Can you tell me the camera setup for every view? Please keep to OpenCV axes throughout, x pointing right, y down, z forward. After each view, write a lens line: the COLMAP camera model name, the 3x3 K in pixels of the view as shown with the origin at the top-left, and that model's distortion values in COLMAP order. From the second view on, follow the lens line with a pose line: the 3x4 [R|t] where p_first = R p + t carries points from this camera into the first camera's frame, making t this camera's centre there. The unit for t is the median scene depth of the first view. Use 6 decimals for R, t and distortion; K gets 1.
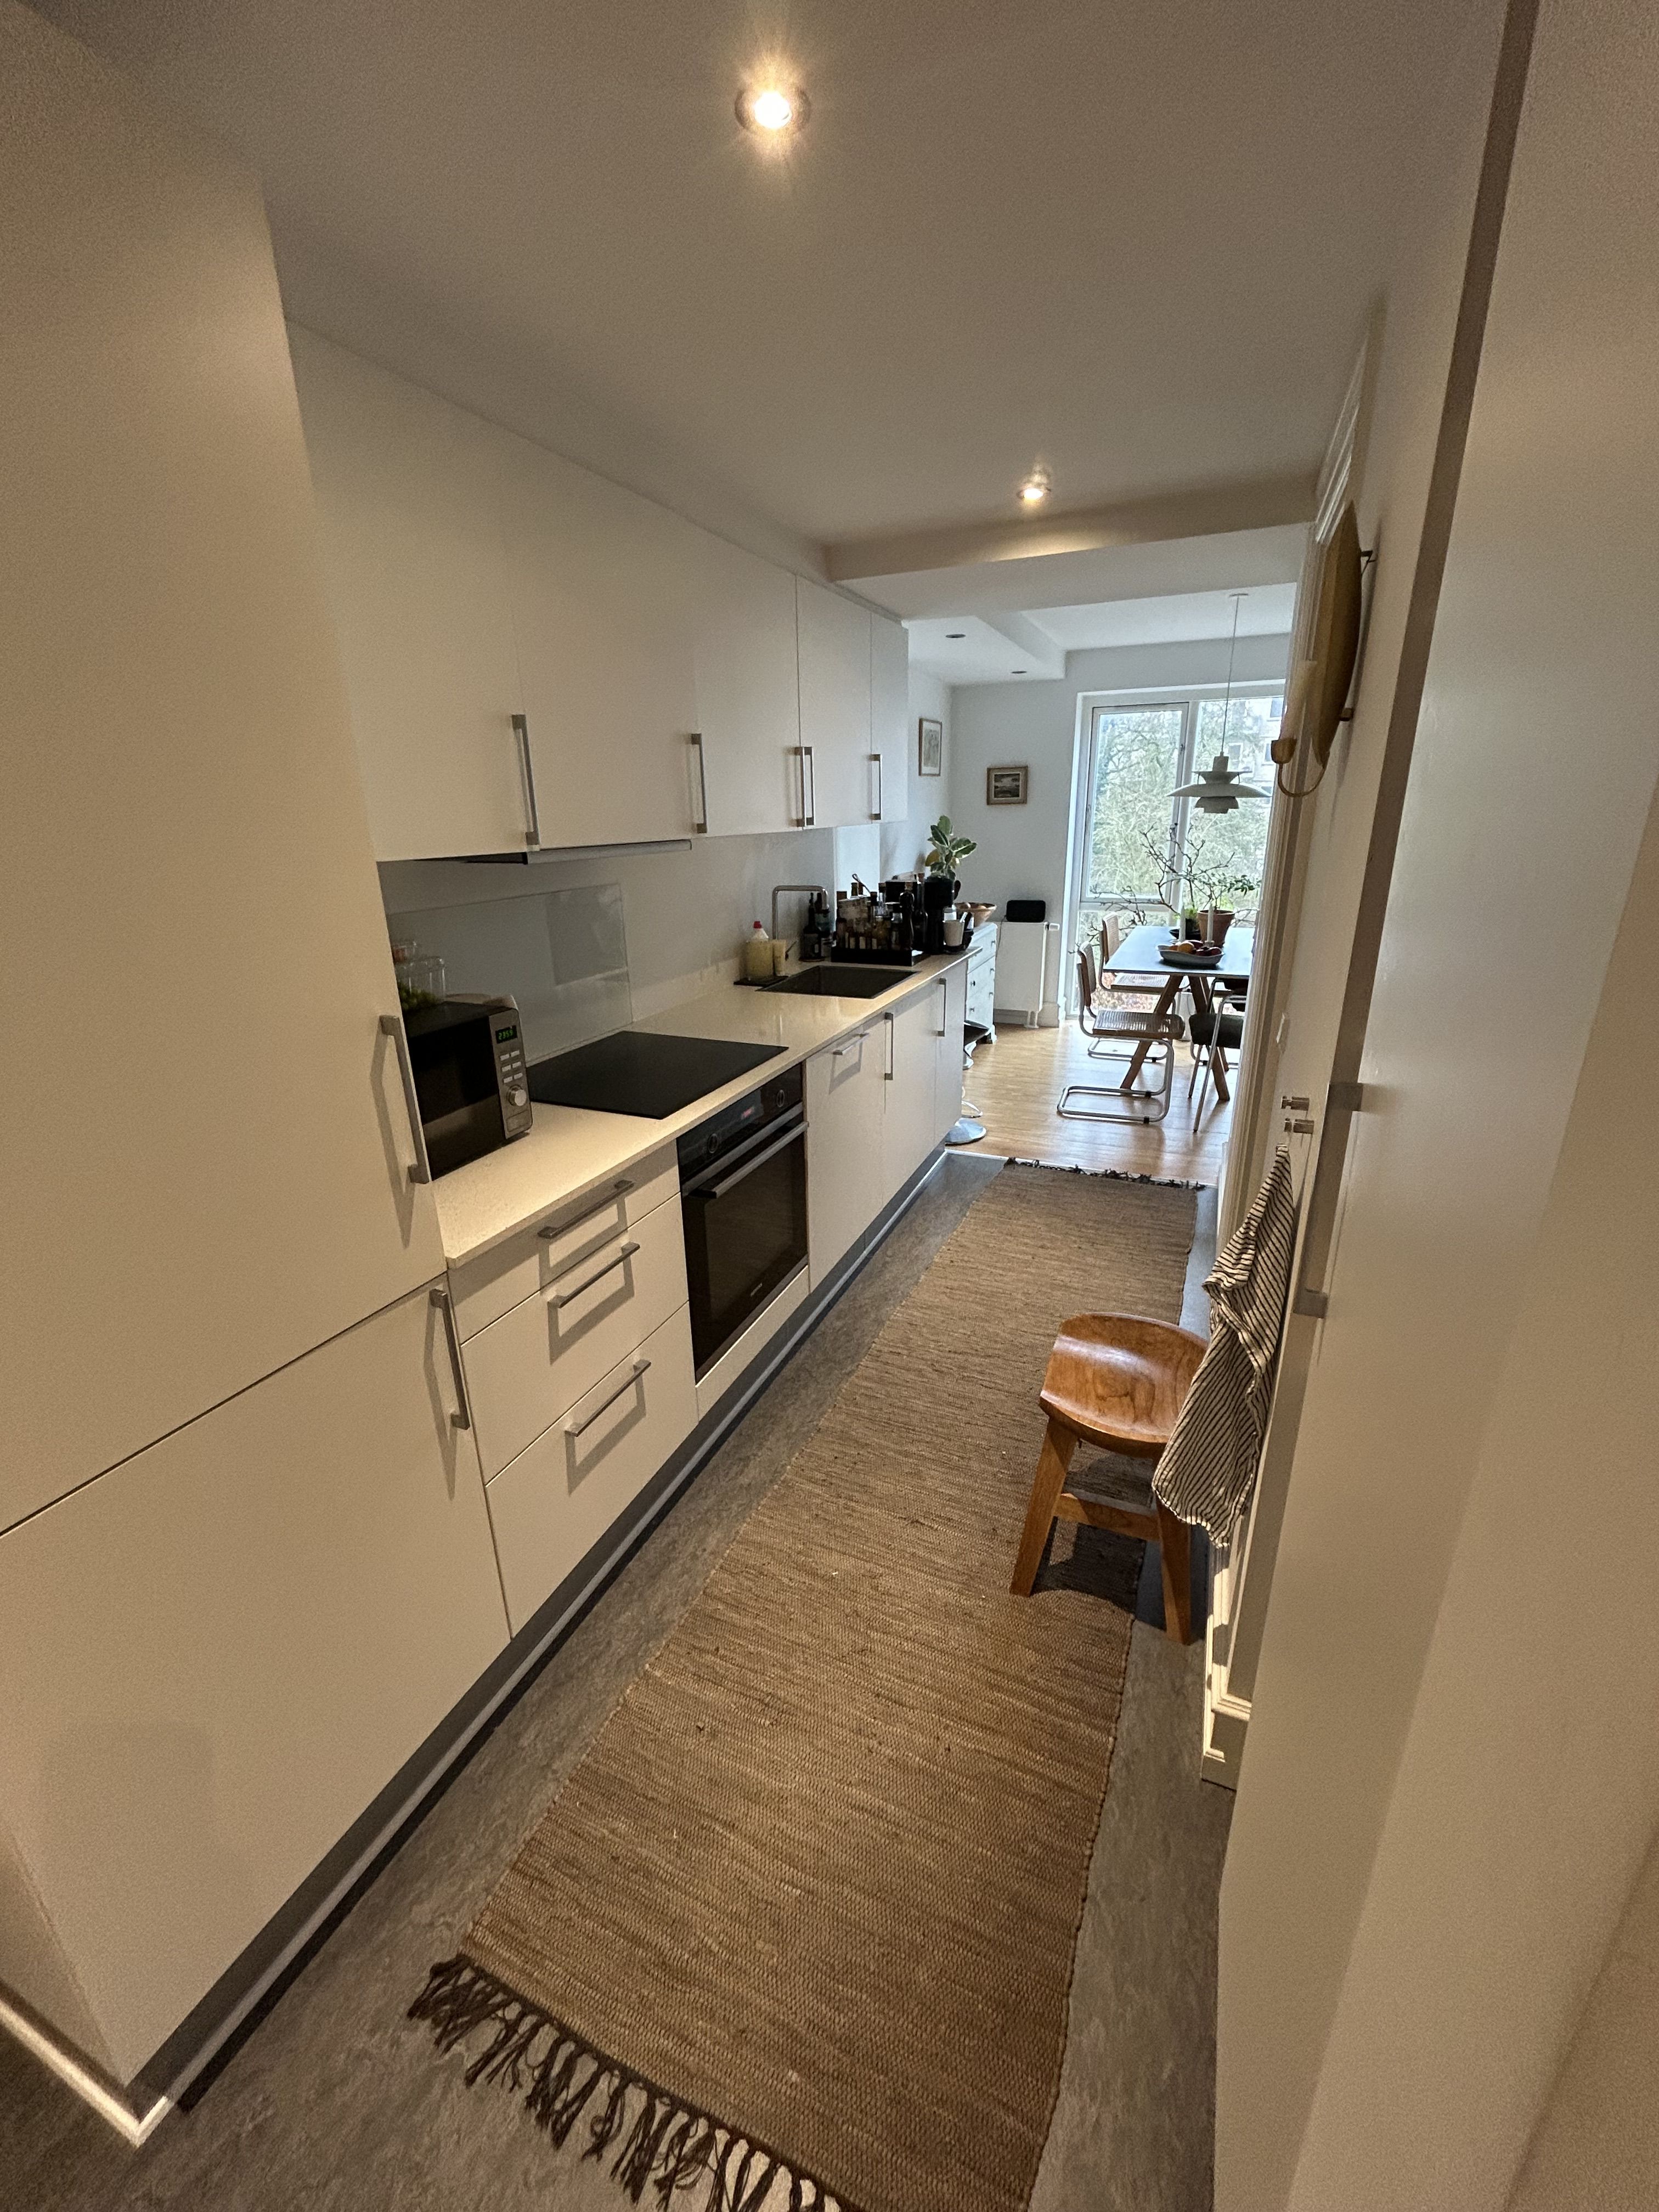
lens RADIAL K [[894.8, 0, 829.5], [0, 894.8, 1106.0], [0, 0, 1]] dist [0.000071, 0.000067]
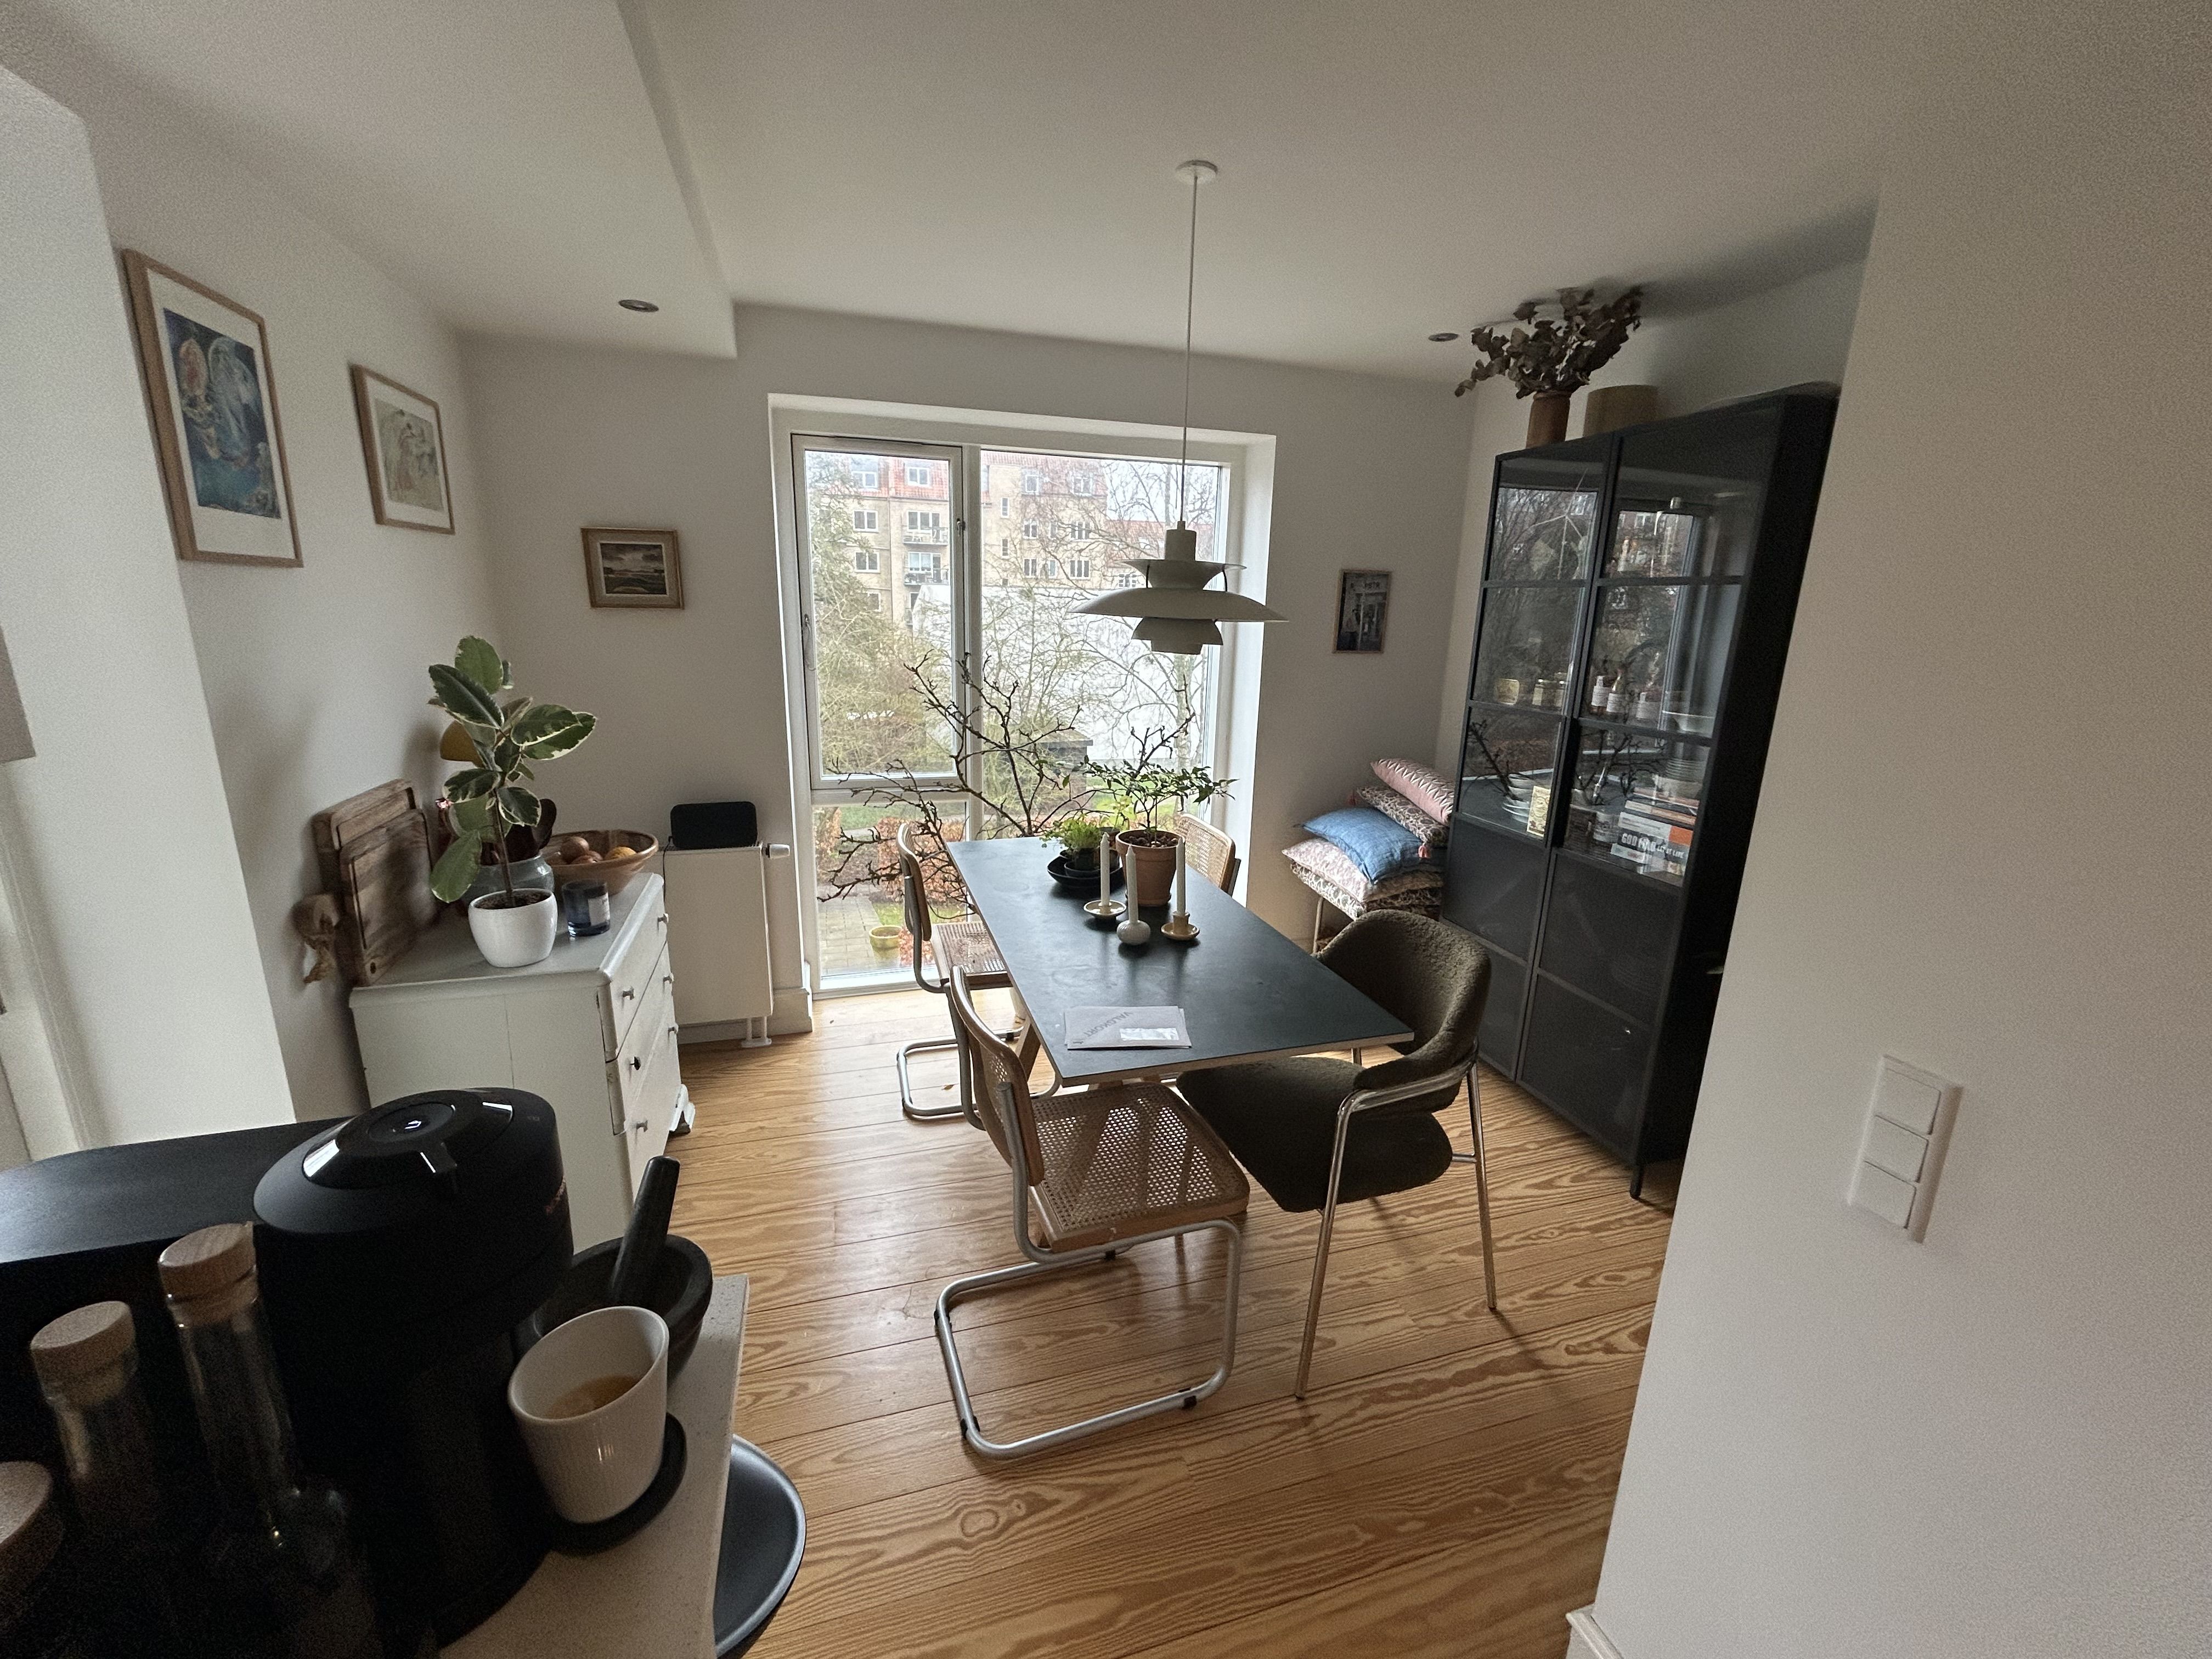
lens RADIAL K [[894.8, 0, 1106.4], [0, 894.8, 818.6], [0, 0, 1]] dist [0.000071, 0.000067]
pose [[0.757819, -0.115236, 0.642208, 0.075601], [0.174527, 0.984215, -0.029342, -0.184256], [-0.628690, 0.134319, 0.765969, 0.536607]]
